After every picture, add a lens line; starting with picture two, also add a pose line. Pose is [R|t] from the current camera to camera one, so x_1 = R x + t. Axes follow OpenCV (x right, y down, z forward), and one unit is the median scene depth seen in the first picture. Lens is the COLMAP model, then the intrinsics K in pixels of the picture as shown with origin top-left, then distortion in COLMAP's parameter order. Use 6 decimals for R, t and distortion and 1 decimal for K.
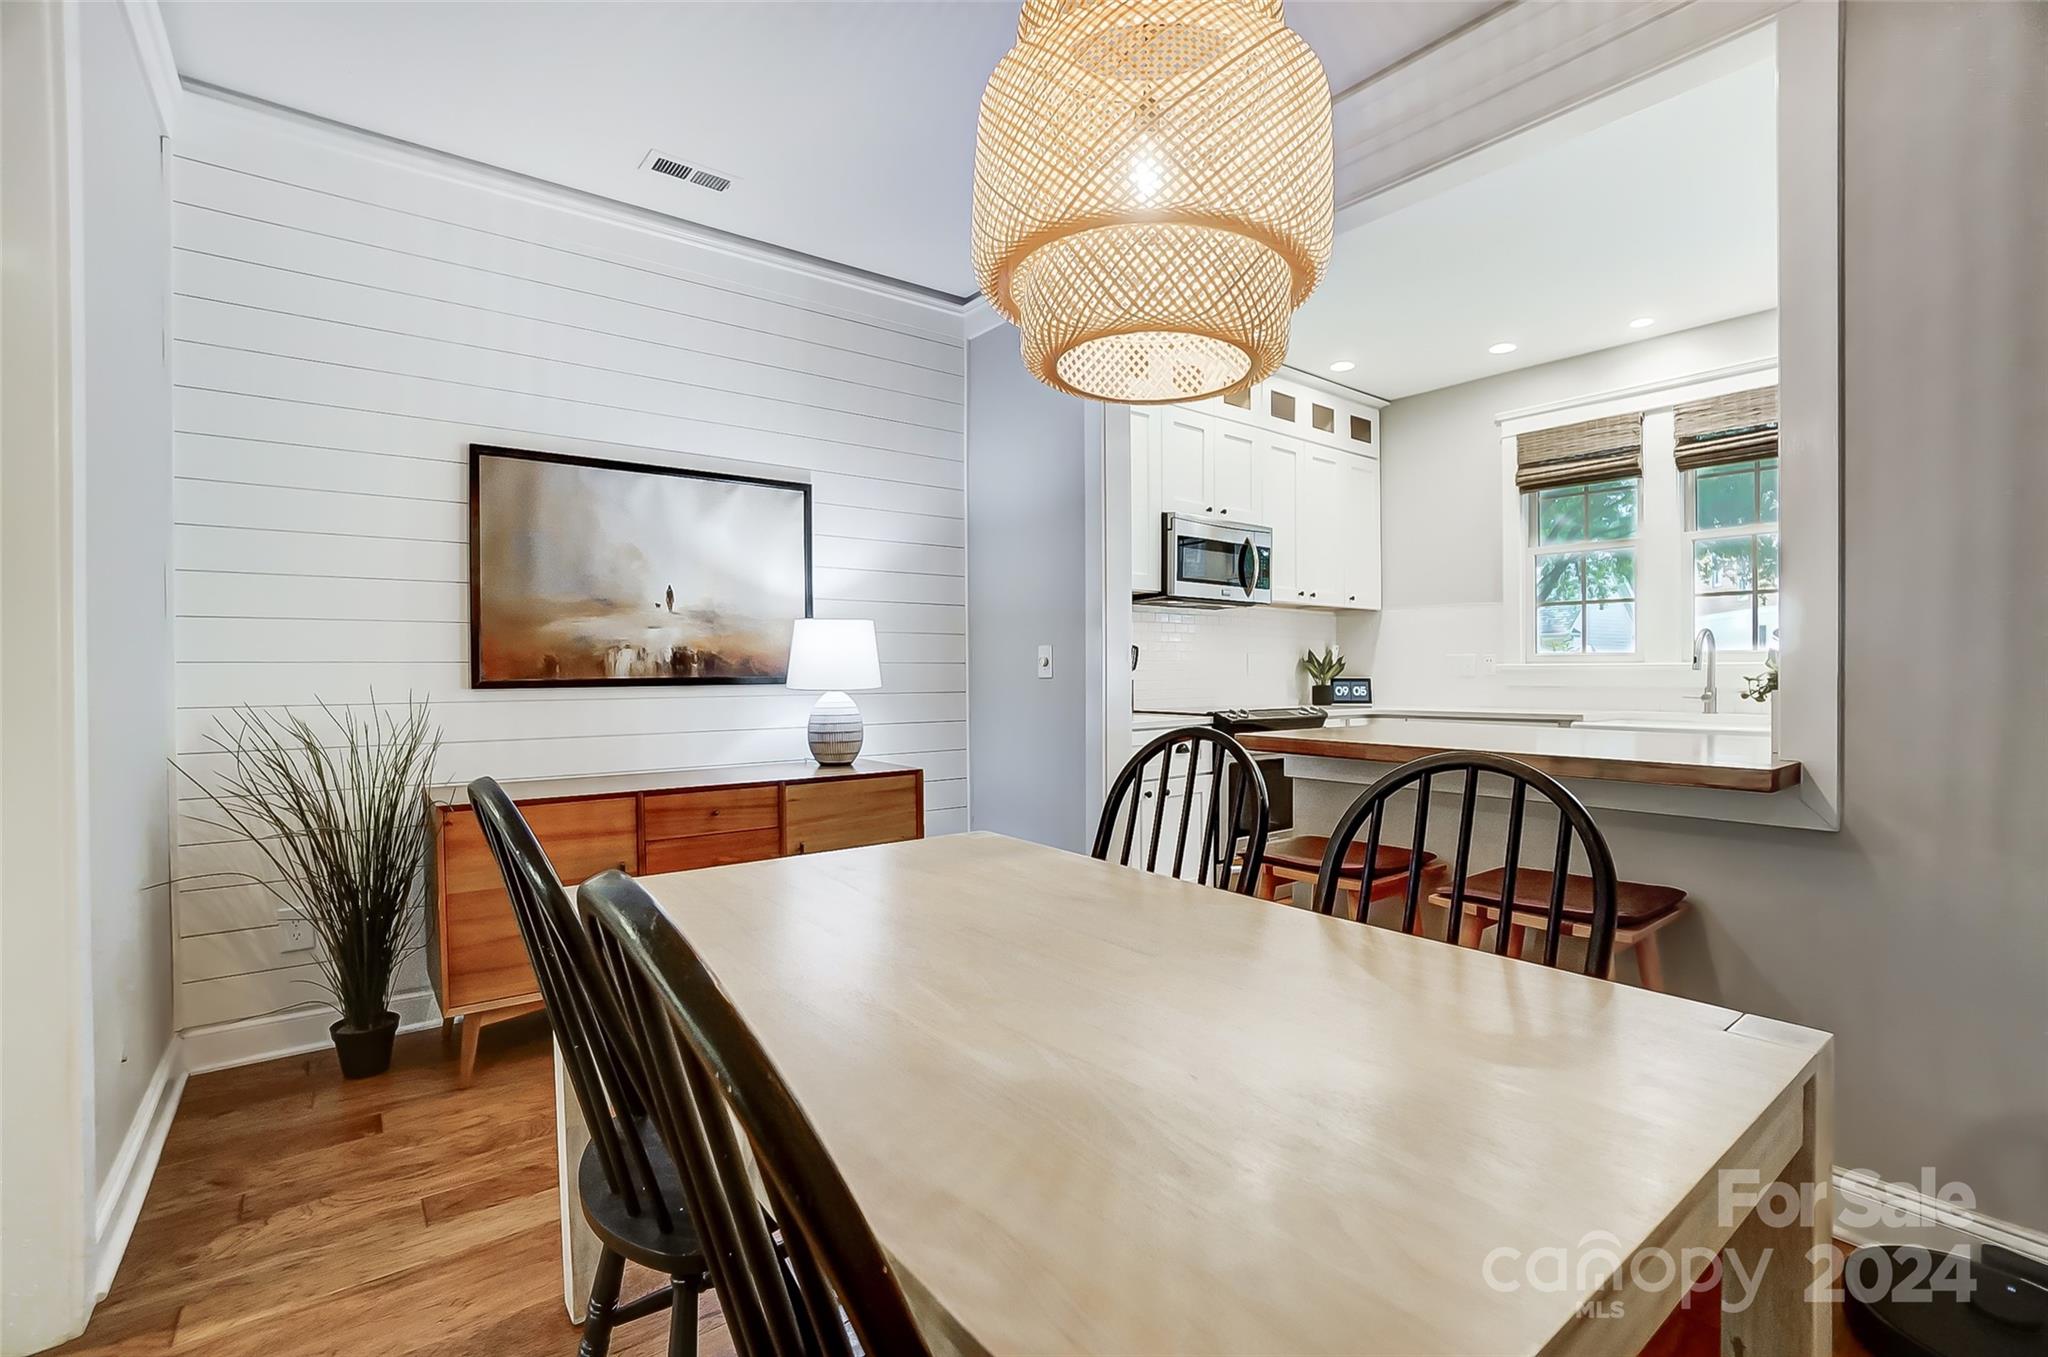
lens RADIAL K [[913.7, 0, 1024.0], [0, 913.7, 678.5], [0, 0, 1]] dist [-0.057848, 0.021248]
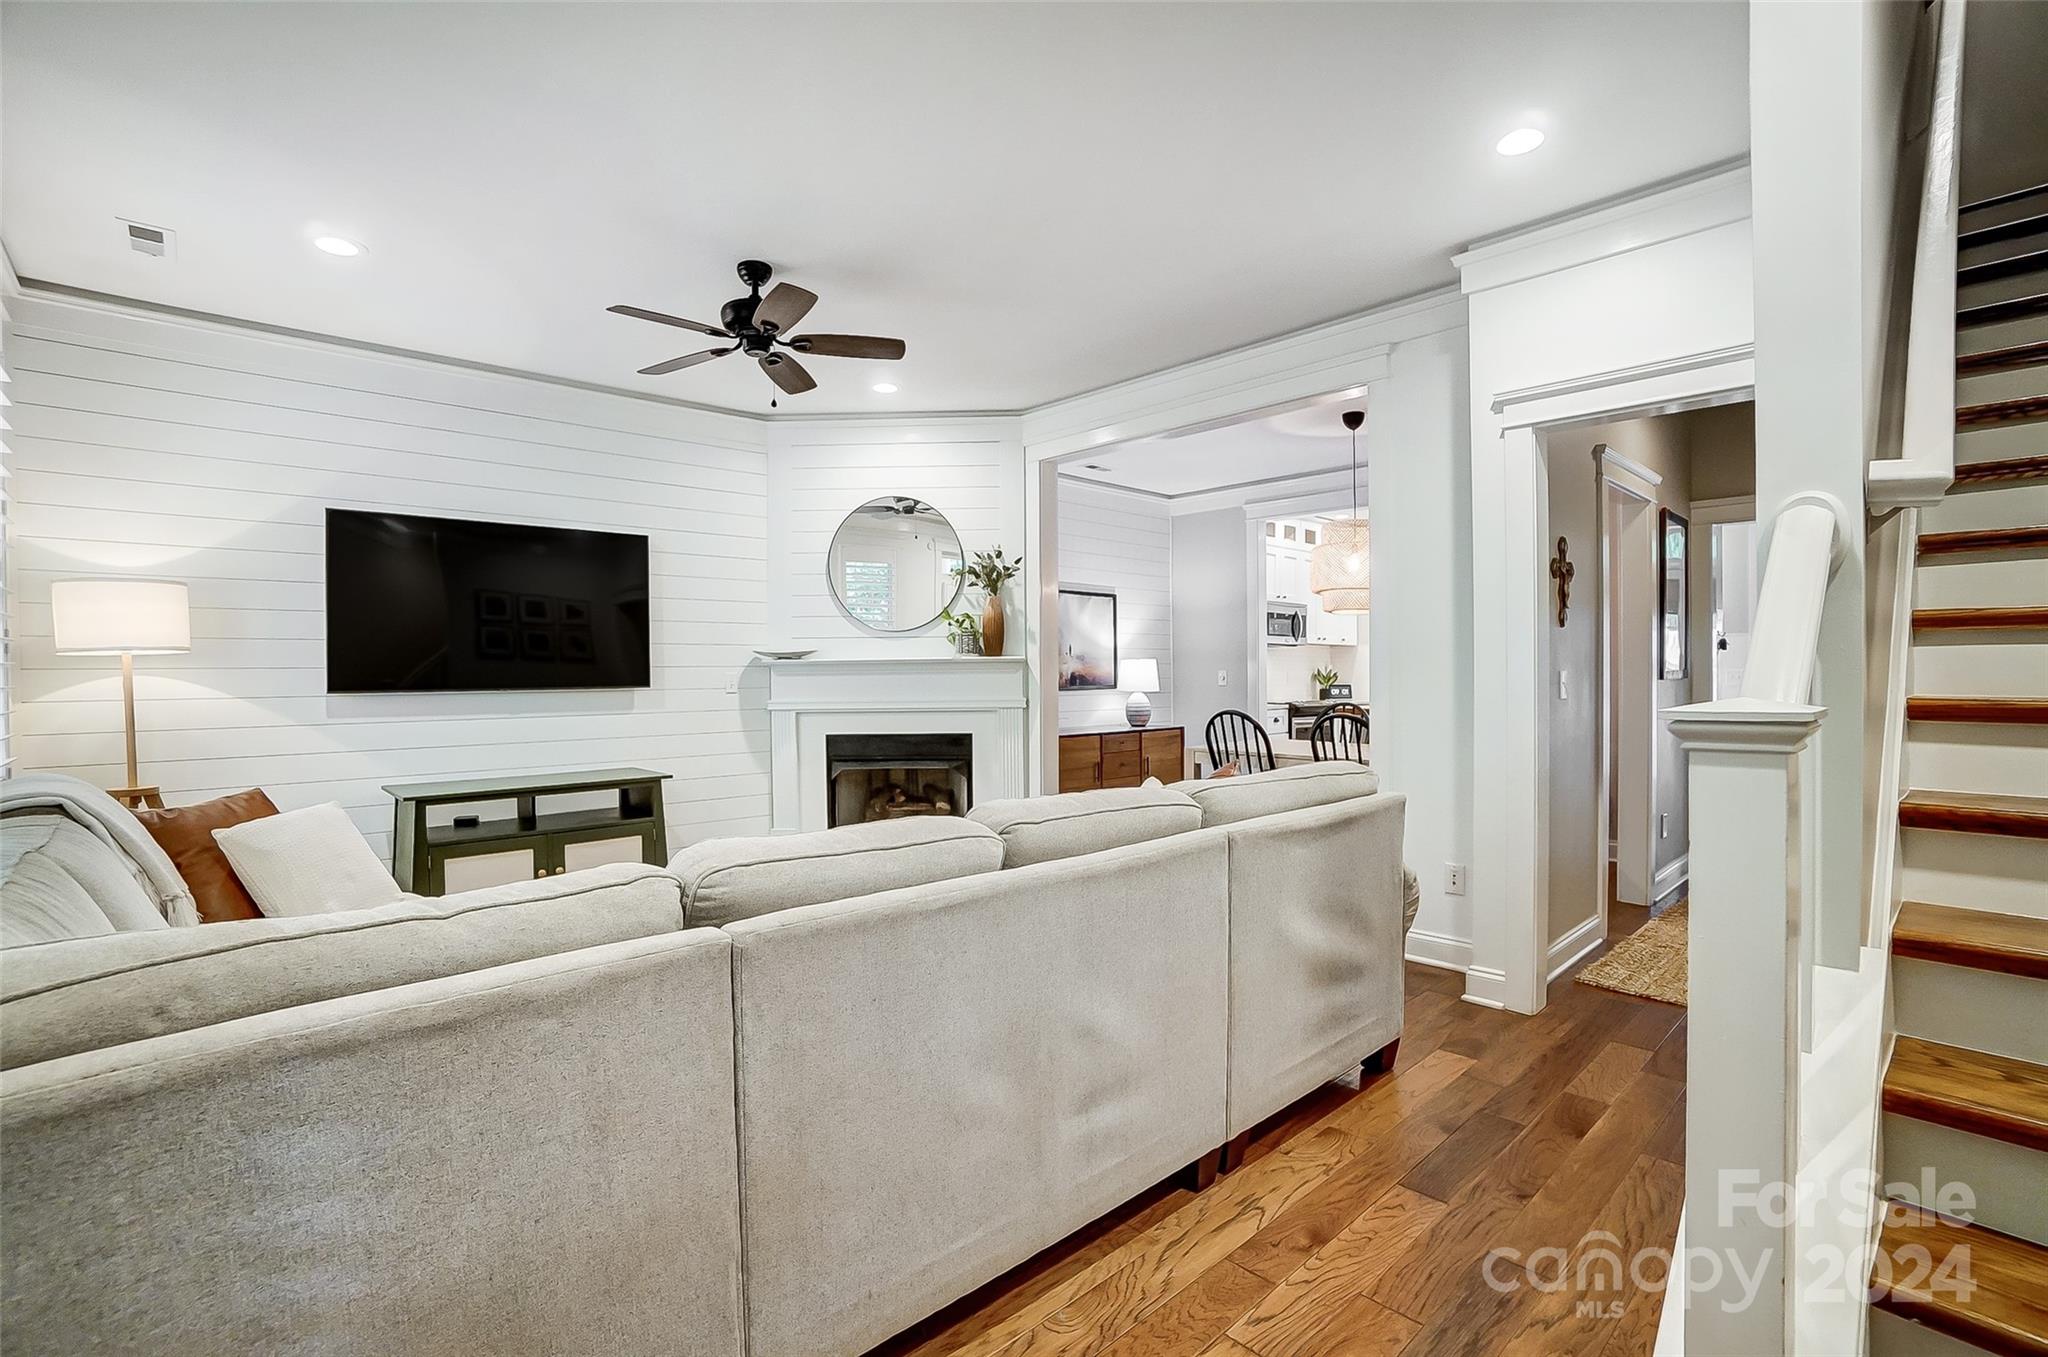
lens RADIAL K [[913.7, 0, 1024.0], [0, 913.7, 678.5], [0, 0, 1]] dist [-0.057848, 0.021248]
pose [[0.995961, -0.001899, 0.089771, -0.627028], [0.002308, 0.999987, -0.004453, -0.008630], [-0.089762, 0.004643, 0.995952, -1.066952]]
